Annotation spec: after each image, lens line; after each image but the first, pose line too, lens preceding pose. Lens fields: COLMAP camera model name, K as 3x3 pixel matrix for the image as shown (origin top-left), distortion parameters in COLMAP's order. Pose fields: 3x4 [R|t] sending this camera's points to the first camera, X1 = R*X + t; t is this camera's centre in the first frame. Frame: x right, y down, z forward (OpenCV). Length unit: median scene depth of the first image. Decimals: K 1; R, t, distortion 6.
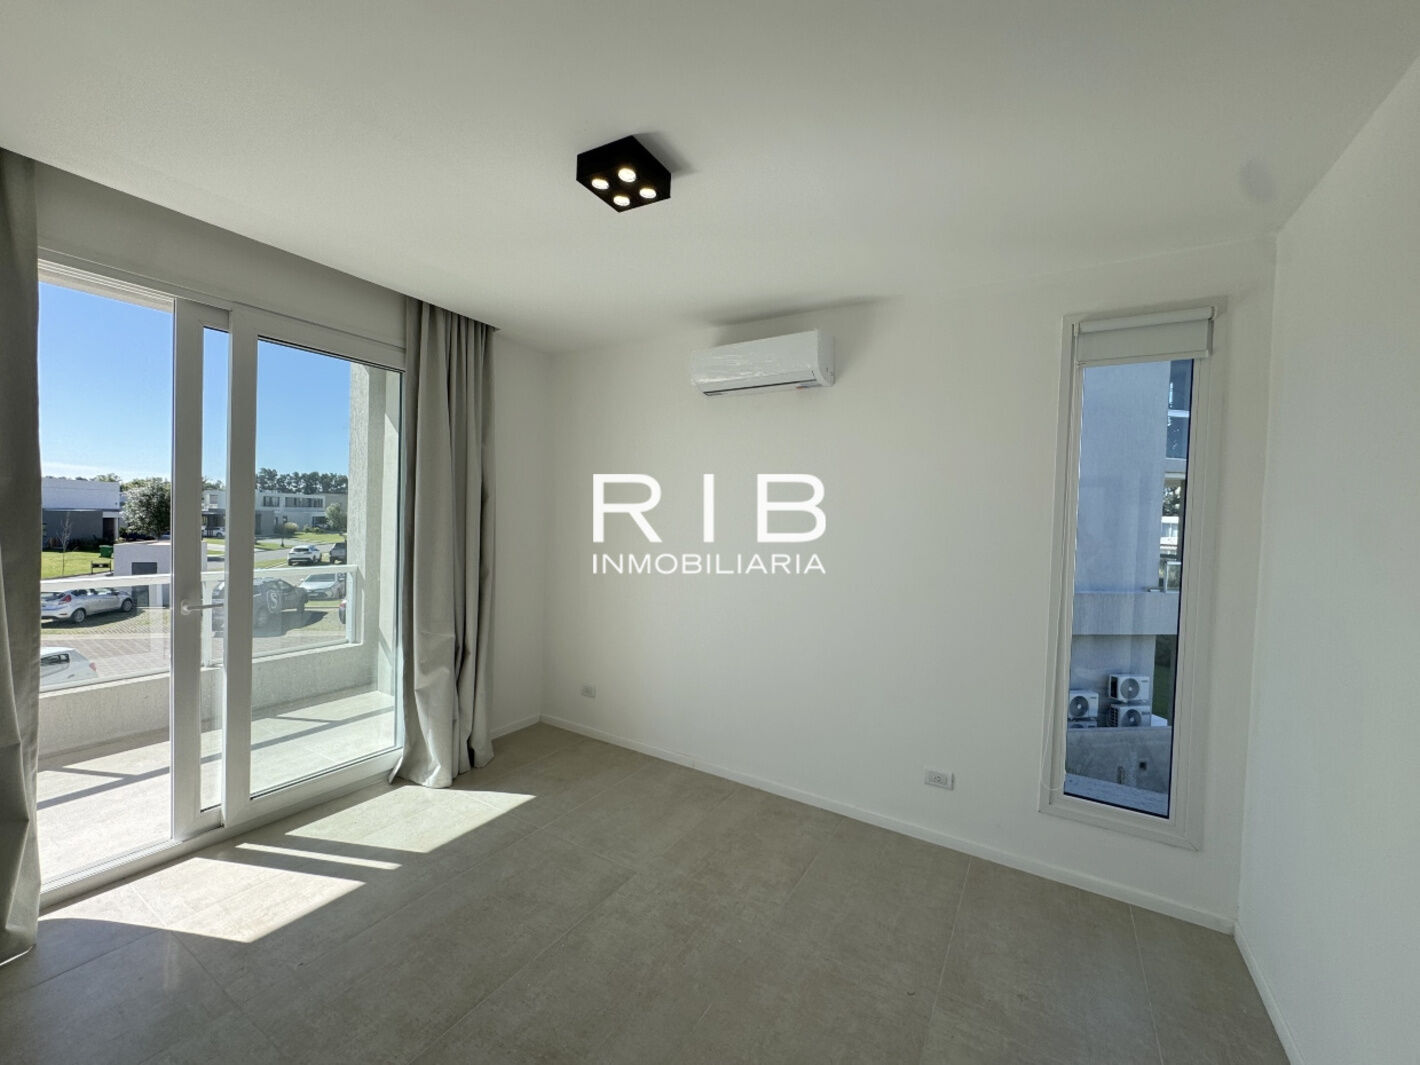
lens RADIAL K [[568.2, 0, 714.4], [0, 568.2, 530.9], [0, 0, 1]] dist [-0.004280, -0.000477]
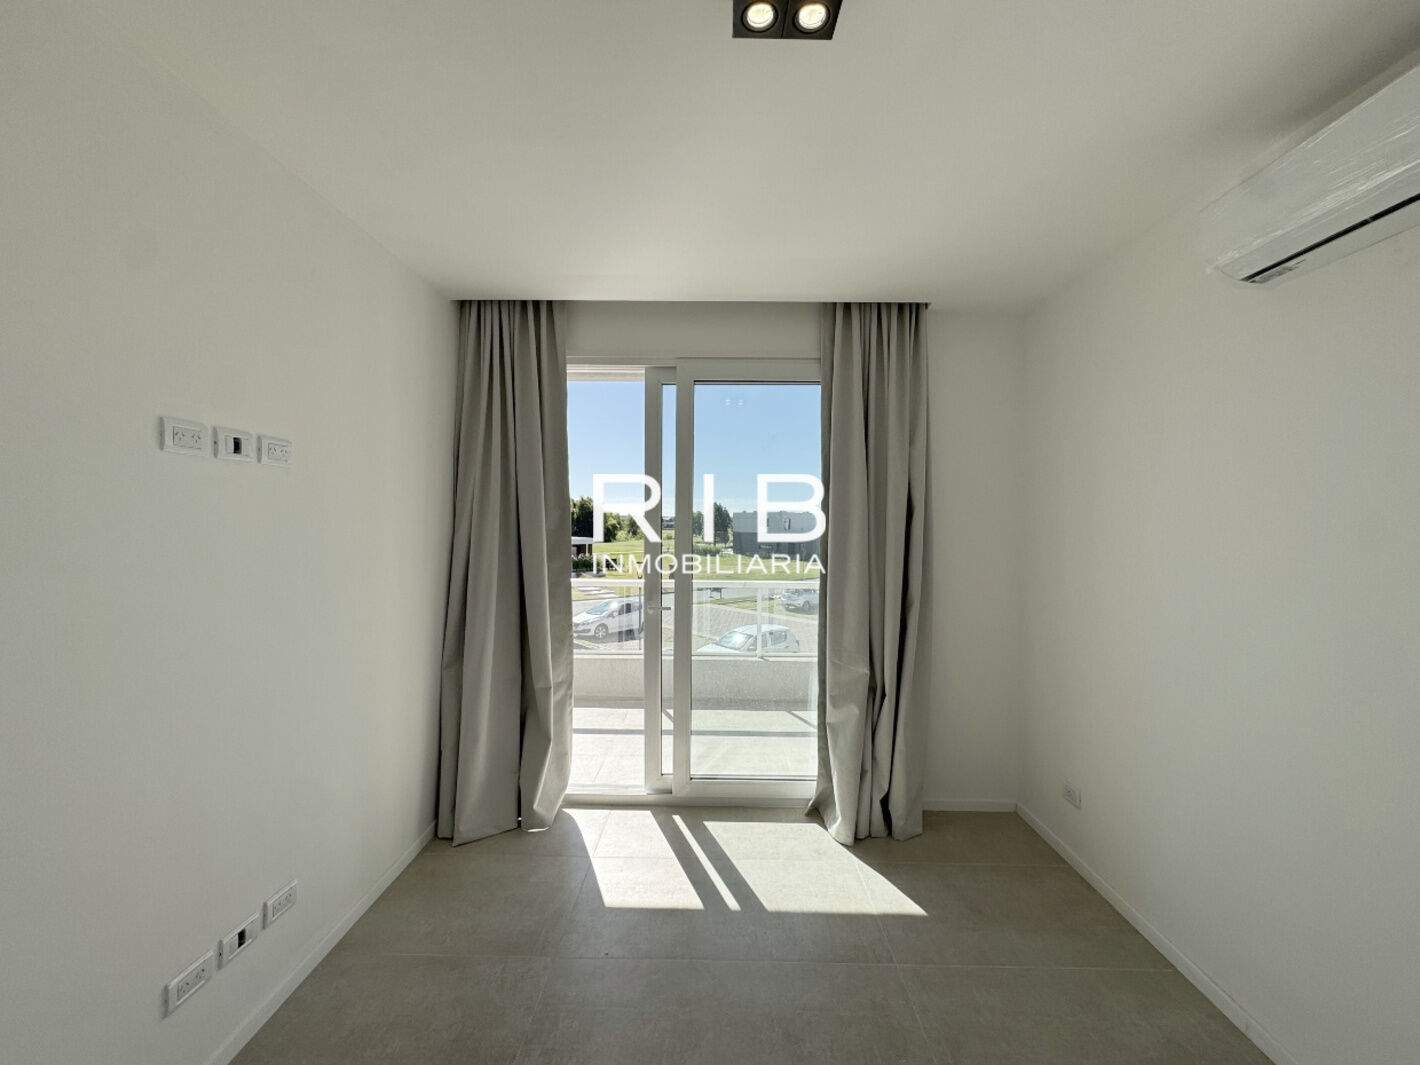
lens RADIAL K [[568.2, 0, 709.0], [0, 568.2, 526.6], [0, 0, 1]] dist [-0.004280, -0.000477]
pose [[0.495912, -0.022110, -0.868091, 0.189035], [-0.015474, 0.999292, -0.034291, -0.001549], [0.868235, 0.030438, 0.495219, 0.380329]]
